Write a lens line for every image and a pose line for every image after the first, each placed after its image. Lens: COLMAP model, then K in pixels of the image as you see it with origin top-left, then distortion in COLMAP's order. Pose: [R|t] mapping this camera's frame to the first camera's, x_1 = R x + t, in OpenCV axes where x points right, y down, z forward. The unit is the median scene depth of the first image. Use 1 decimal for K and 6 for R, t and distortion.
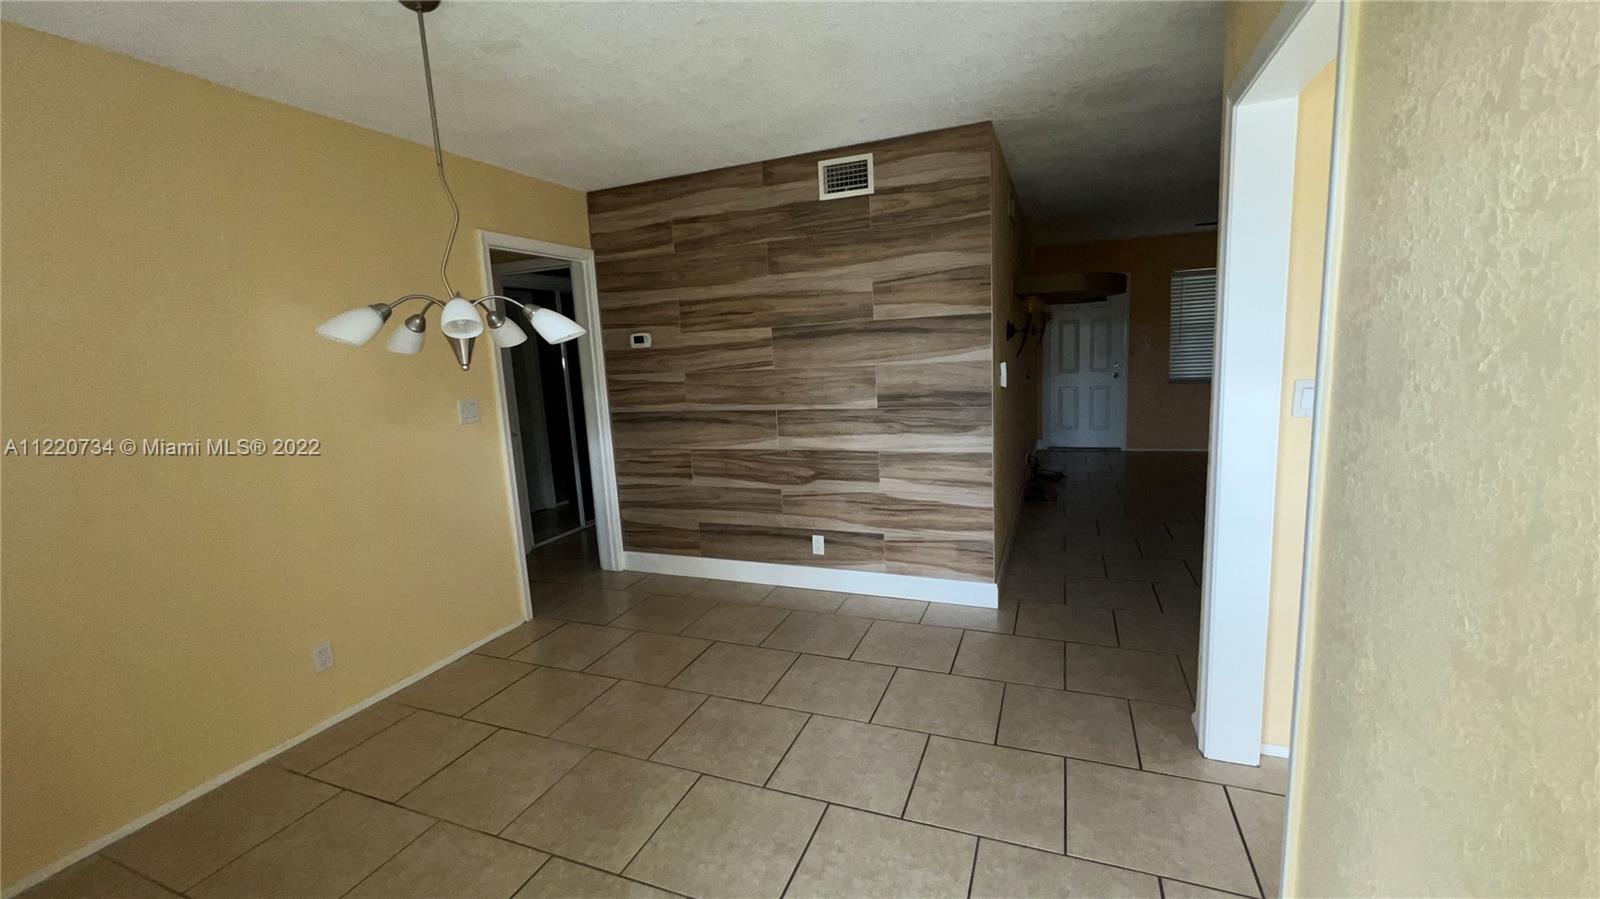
lens RADIAL K [[650.5, 0, 798.3], [0, 650.5, 443.6], [0, 0, 1]] dist [-0.001863, -0.000196]
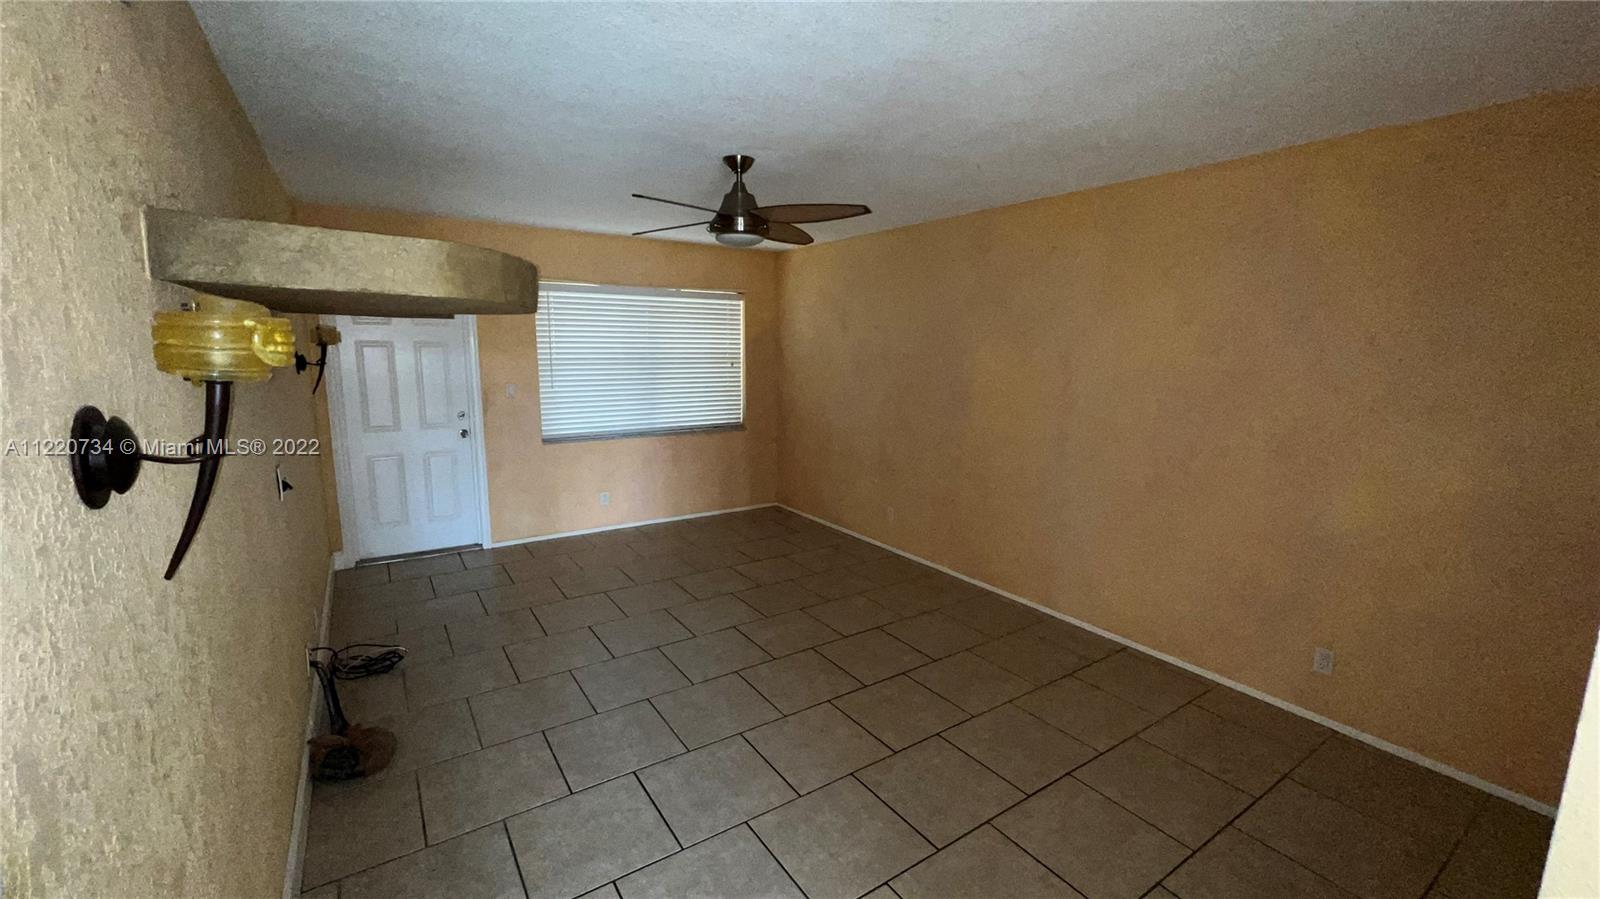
lens RADIAL K [[650.5, 0, 803.5], [0, 650.5, 451.9], [0, 0, 1]] dist [-0.001863, -0.000196]
pose [[0.555202, -0.081490, 0.827714, 0.145274], [0.084130, 0.995587, 0.041586, -0.085821], [-0.827450, 0.046547, 0.559608, 0.372083]]
